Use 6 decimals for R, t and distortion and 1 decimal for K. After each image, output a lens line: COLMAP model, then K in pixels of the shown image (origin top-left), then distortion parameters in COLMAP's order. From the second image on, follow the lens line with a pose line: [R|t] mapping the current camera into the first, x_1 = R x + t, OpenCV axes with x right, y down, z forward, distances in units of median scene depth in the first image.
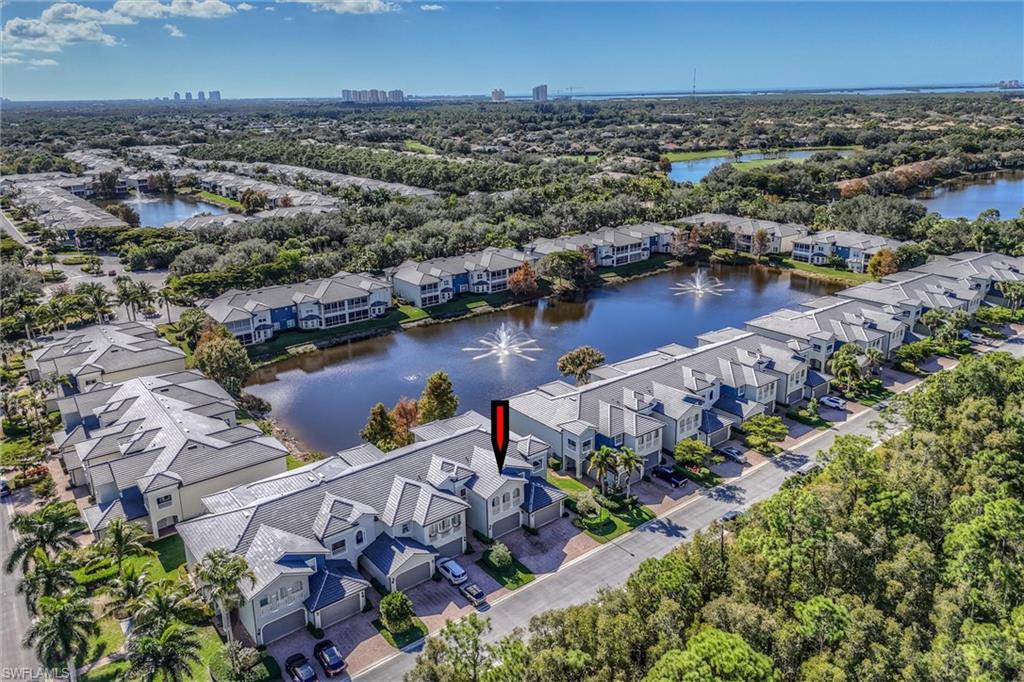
lens RADIAL K [[714.4, 0, 512.0], [0, 714.4, 341.0], [0, 0, 1]] dist [0.001765, 0.000049]
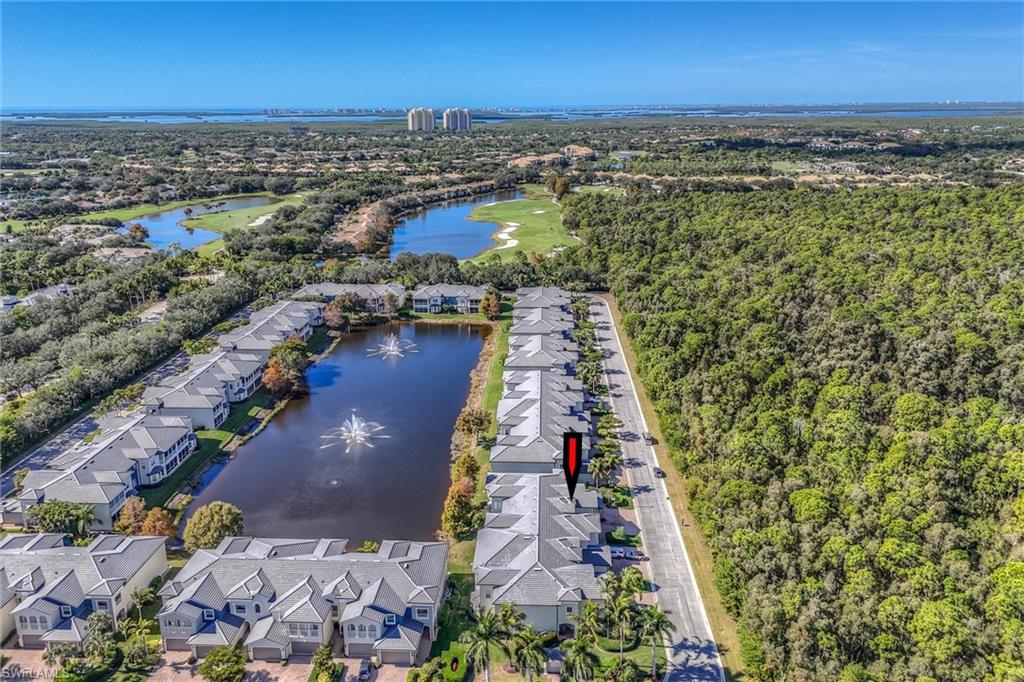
lens RADIAL K [[714.4, 0, 512.0], [0, 714.4, 341.0], [0, 0, 1]] dist [0.001765, 0.000049]
pose [[0.641893, -0.209506, 0.737618, -0.495708], [0.237183, 0.969024, 0.068830, -0.117899], [-0.729189, 0.130769, 0.671701, 0.005524]]
